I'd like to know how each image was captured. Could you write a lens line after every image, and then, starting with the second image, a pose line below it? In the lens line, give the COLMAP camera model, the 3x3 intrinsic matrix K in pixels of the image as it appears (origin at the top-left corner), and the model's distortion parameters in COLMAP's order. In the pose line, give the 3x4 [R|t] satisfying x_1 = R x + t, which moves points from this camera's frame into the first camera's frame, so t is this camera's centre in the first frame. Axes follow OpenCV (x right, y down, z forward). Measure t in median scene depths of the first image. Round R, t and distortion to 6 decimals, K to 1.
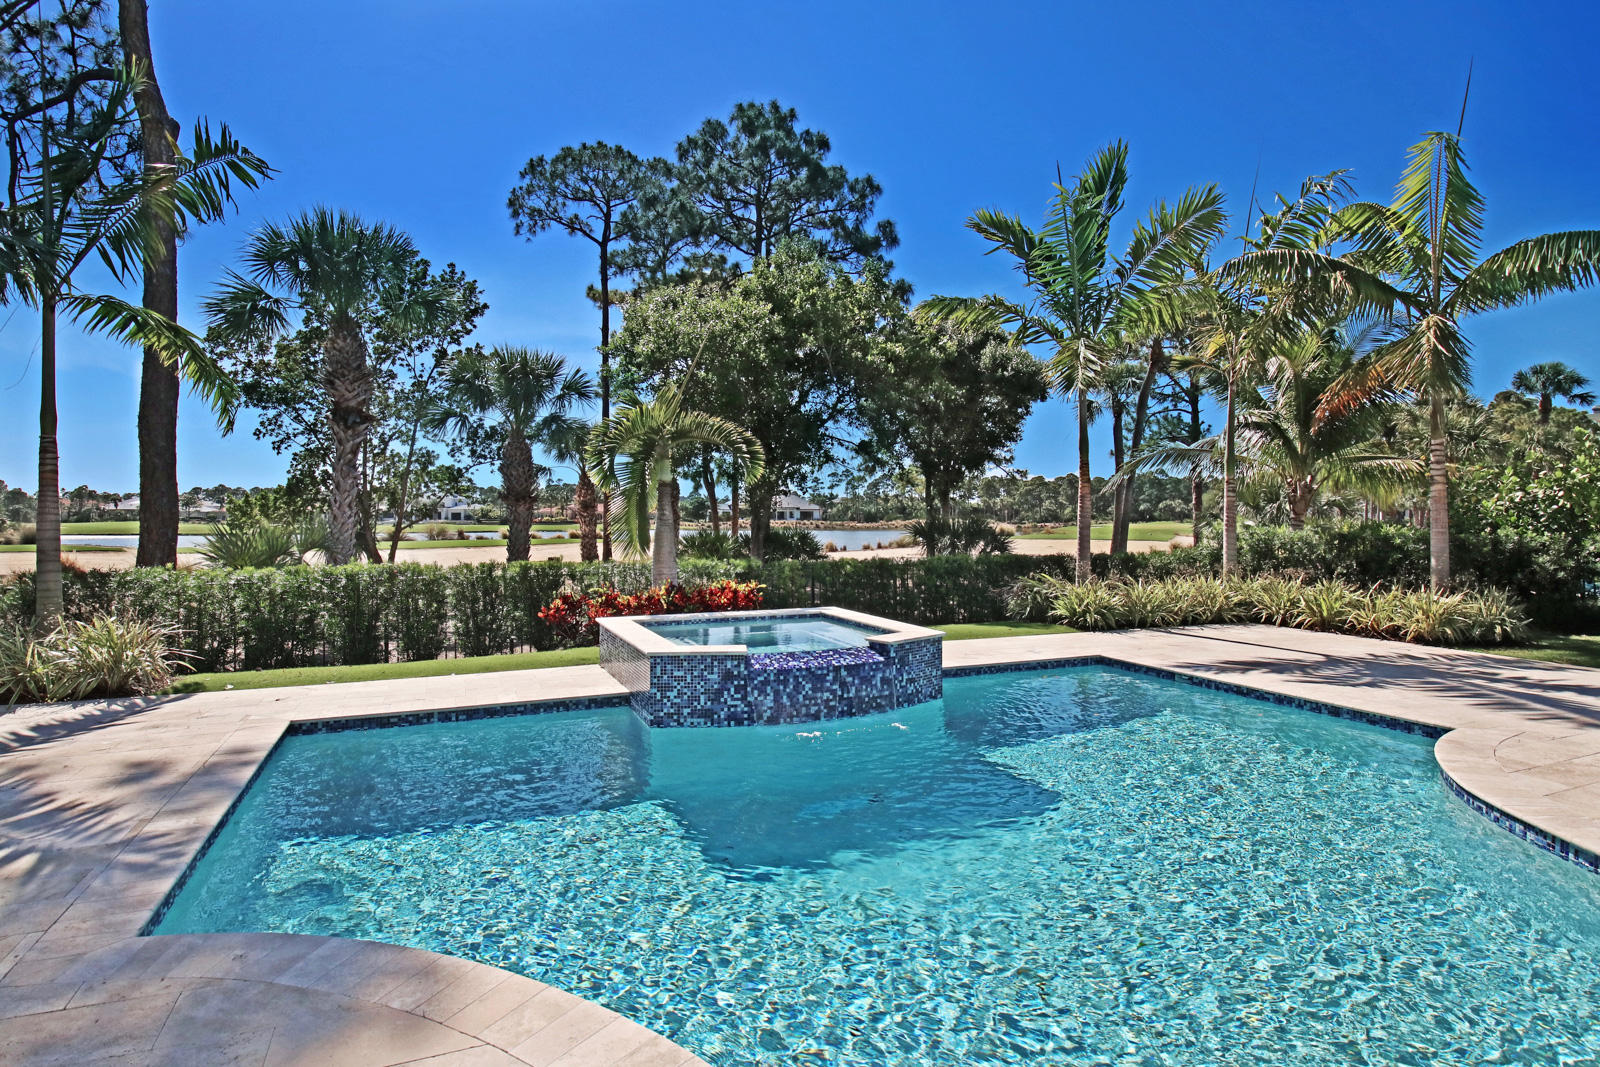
lens RADIAL K [[819.8, 0, 788.7], [0, 819.8, 523.8], [0, 0, 1]] dist [0.033852, -0.037131]
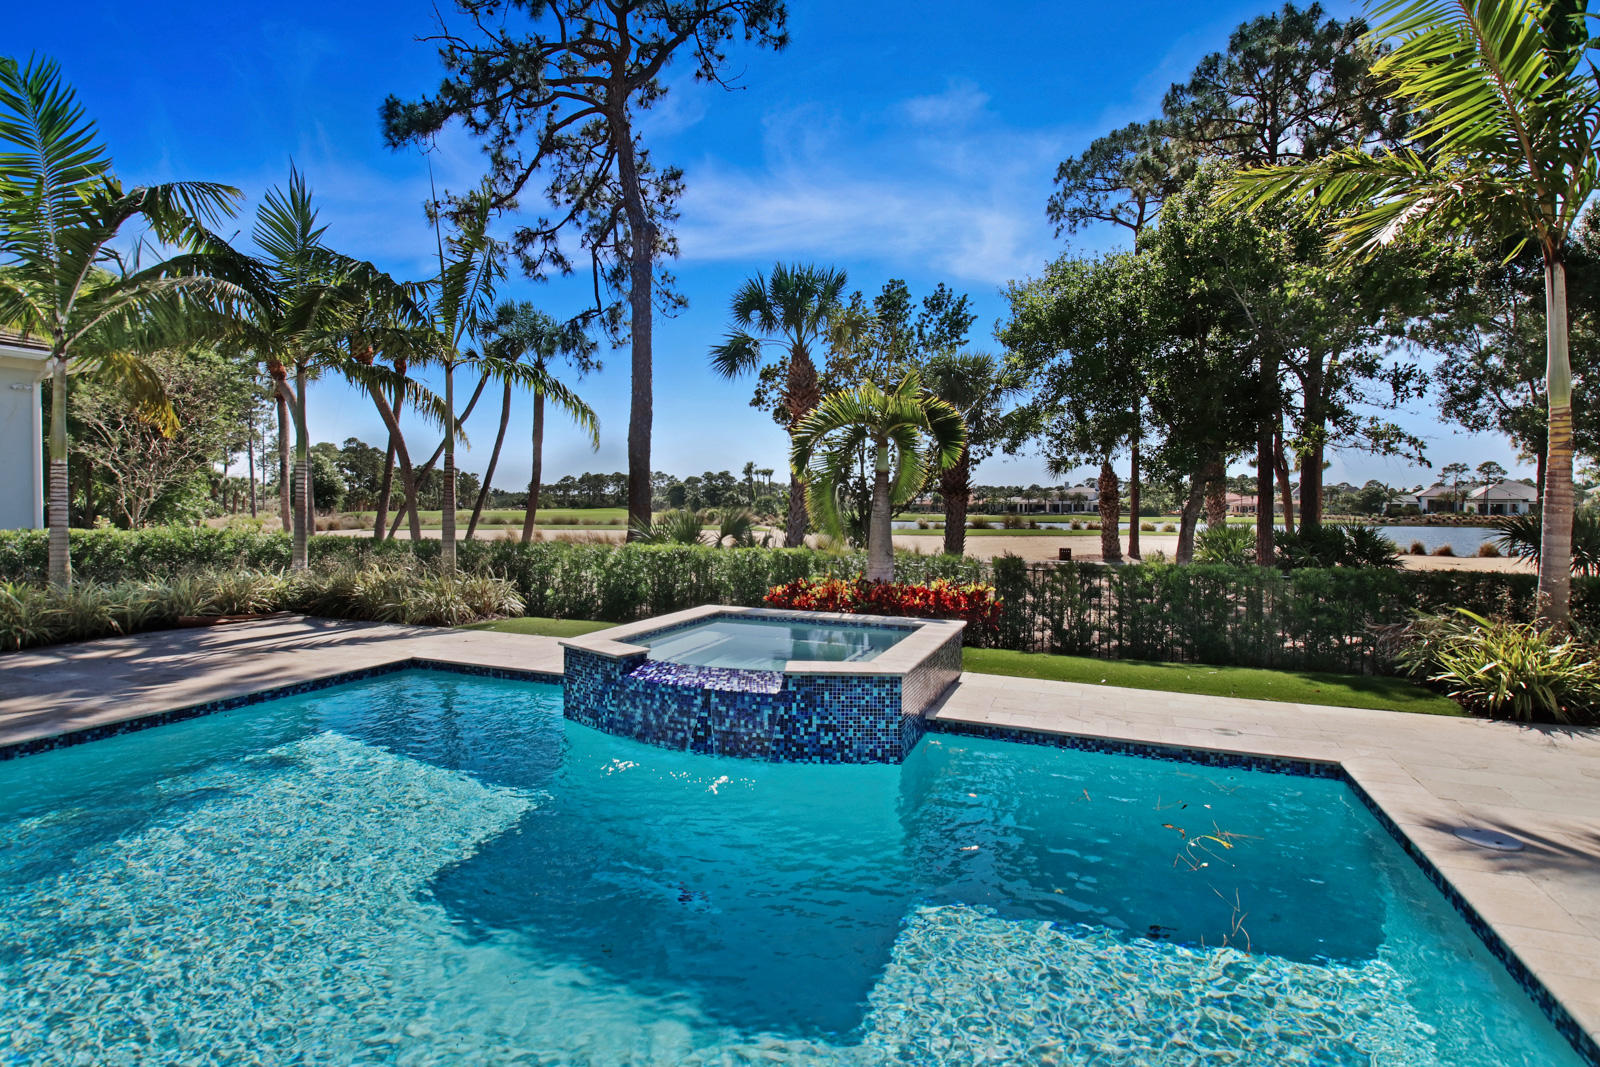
lens RADIAL K [[741.4, 0, 786.5], [0, 741.4, 529.3], [0, 0, 1]] dist [0.022273, -0.035160]
pose [[0.714426, 0.028995, -0.699110, 0.154563], [-0.015624, 0.999553, 0.025490, -0.001217], [0.699537, -0.007288, 0.714560, 0.131607]]
